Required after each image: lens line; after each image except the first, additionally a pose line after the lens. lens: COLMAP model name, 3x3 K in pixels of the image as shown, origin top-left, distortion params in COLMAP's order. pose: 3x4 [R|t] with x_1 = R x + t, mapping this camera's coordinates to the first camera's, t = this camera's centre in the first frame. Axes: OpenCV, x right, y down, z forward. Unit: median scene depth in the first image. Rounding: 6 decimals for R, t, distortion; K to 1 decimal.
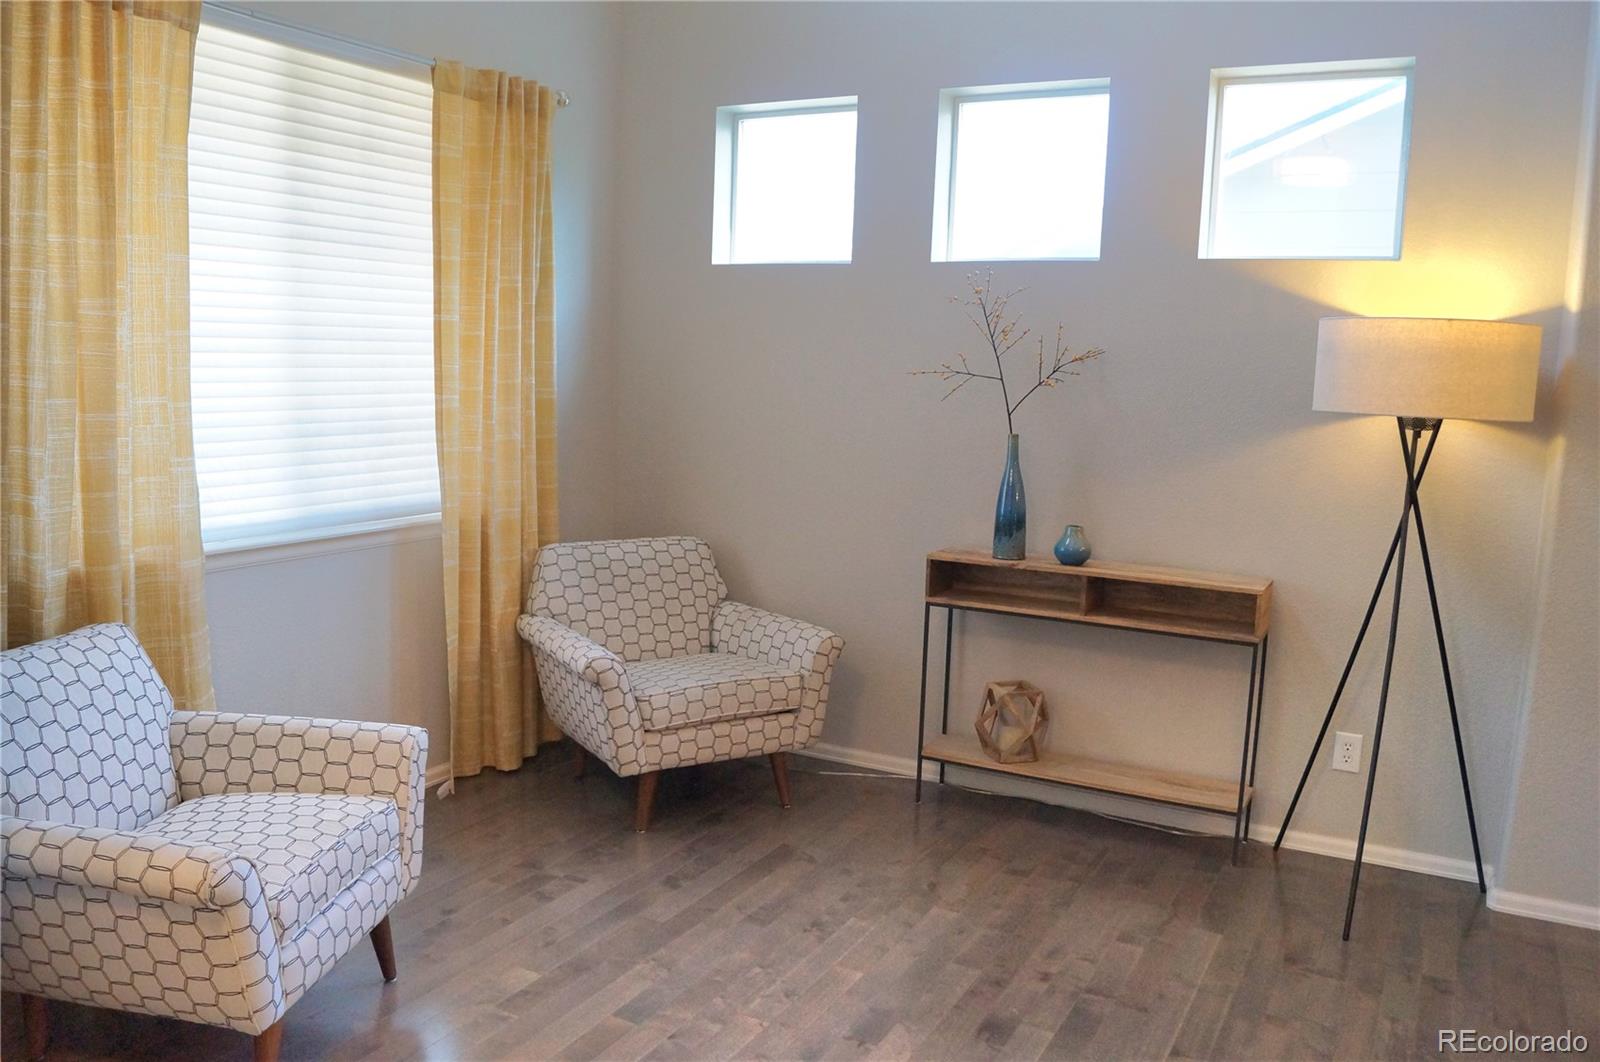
lens RADIAL K [[1246.6, 0, 785.0], [0, 1246.6, 537.6], [0, 0, 1]] dist [-0.094645, 0.025017]
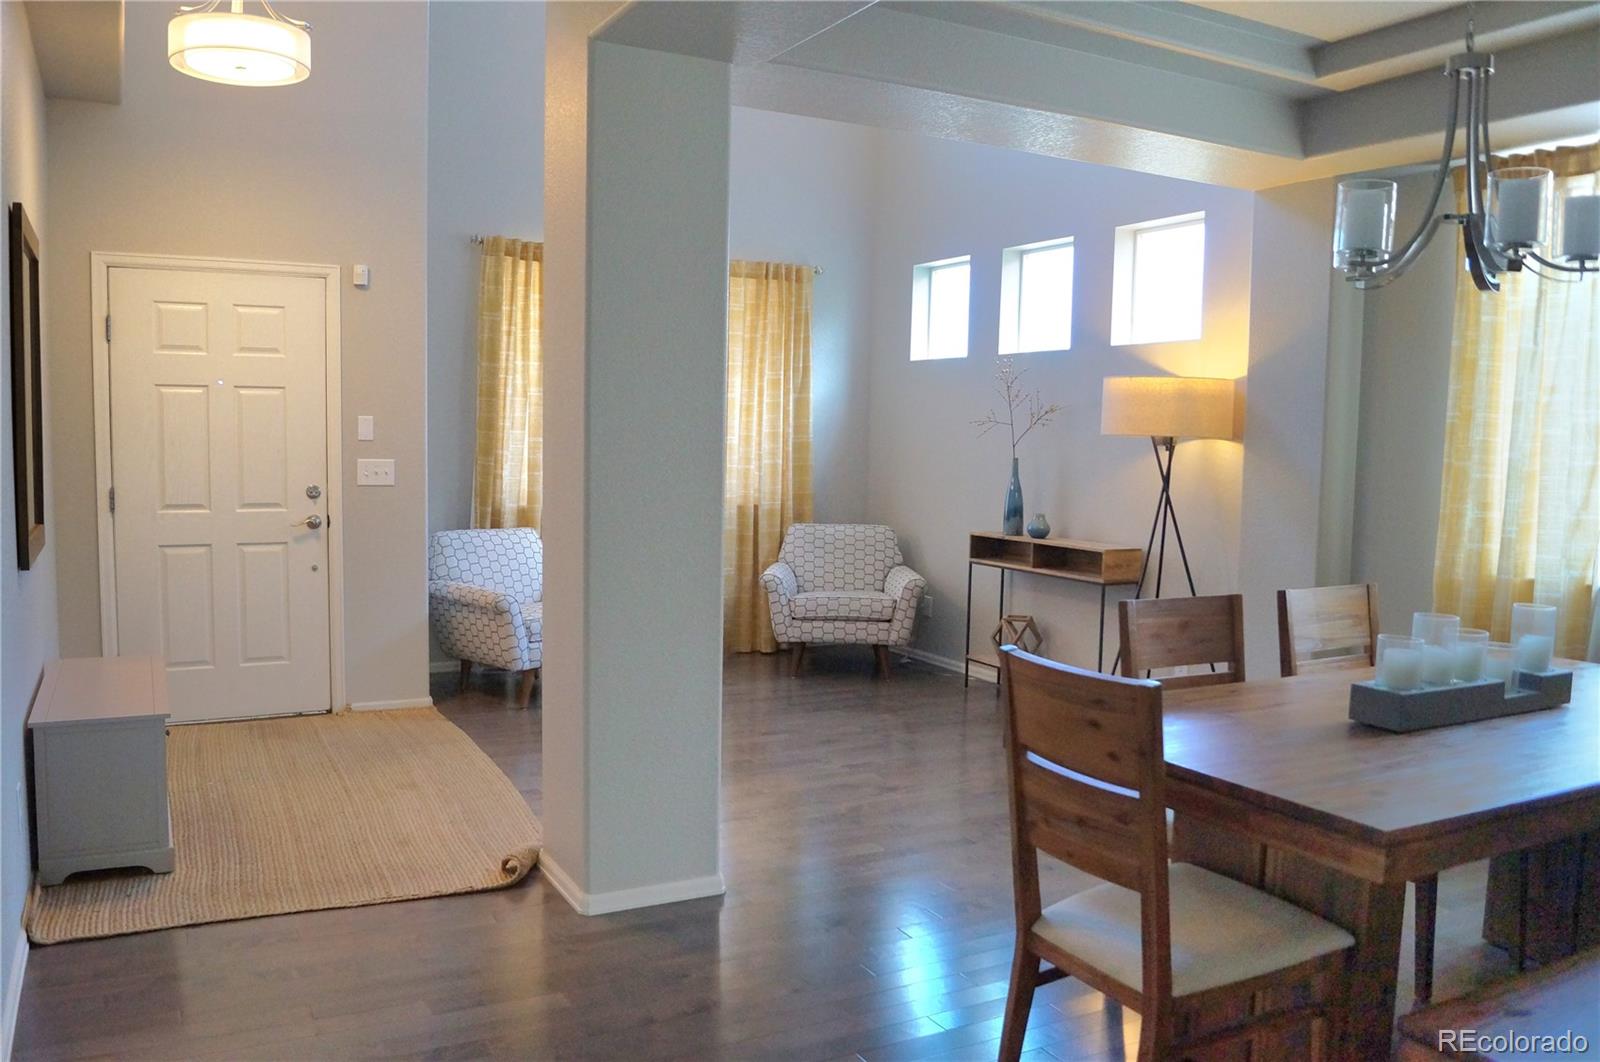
lens RADIAL K [[1246.6, 0, 798.8], [0, 1246.6, 539.1], [0, 0, 1]] dist [-0.094645, 0.025017]
pose [[0.843324, 0.034690, -0.536284, 0.805206], [-0.073458, 0.995989, -0.051089, 0.123672], [0.532361, 0.082479, 0.842490, -0.499632]]
